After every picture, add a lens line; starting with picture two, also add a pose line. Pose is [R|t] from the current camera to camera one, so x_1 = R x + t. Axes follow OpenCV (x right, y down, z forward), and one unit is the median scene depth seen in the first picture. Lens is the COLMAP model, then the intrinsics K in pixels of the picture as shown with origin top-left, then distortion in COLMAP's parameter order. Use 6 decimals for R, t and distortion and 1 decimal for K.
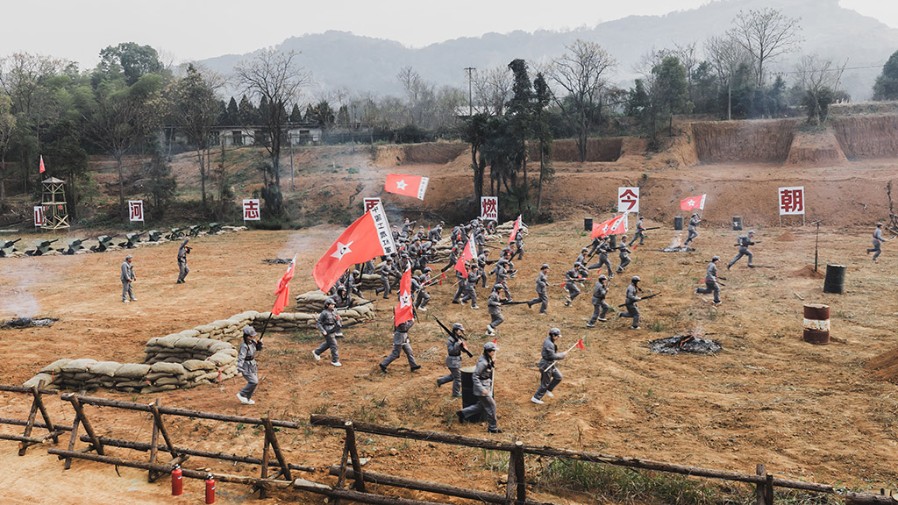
lens RADIAL K [[767.8, 0, 478.0], [0, 767.8, 251.0], [0, 0, 1]] dist [0.043162, -0.128796]
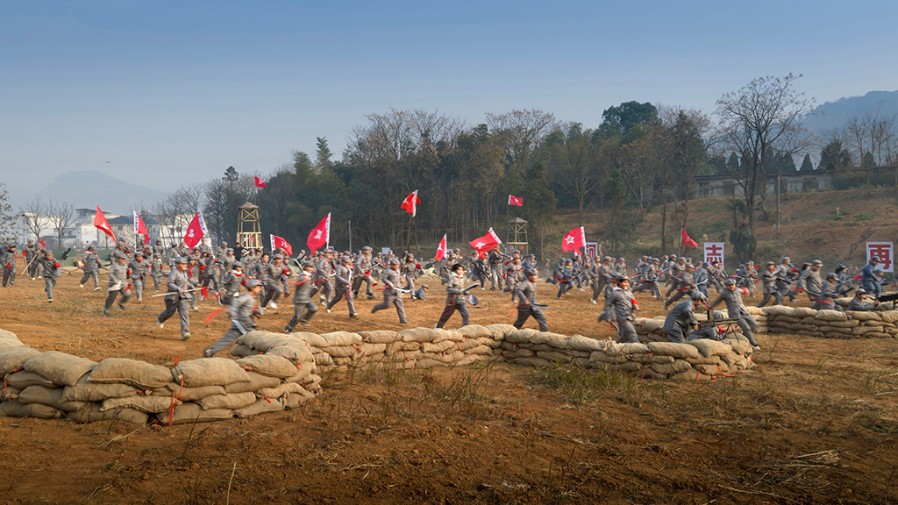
lens RADIAL K [[755.6, 0, 449.0], [0, 755.6, 252.5], [0, 0, 1]] dist [0.044637, -0.074958]
pose [[0.767564, 0.026664, -0.640417, 0.008240], [-0.090849, 0.993573, -0.067518, 0.023821], [0.634501, 0.110006, 0.765054, 0.197125]]
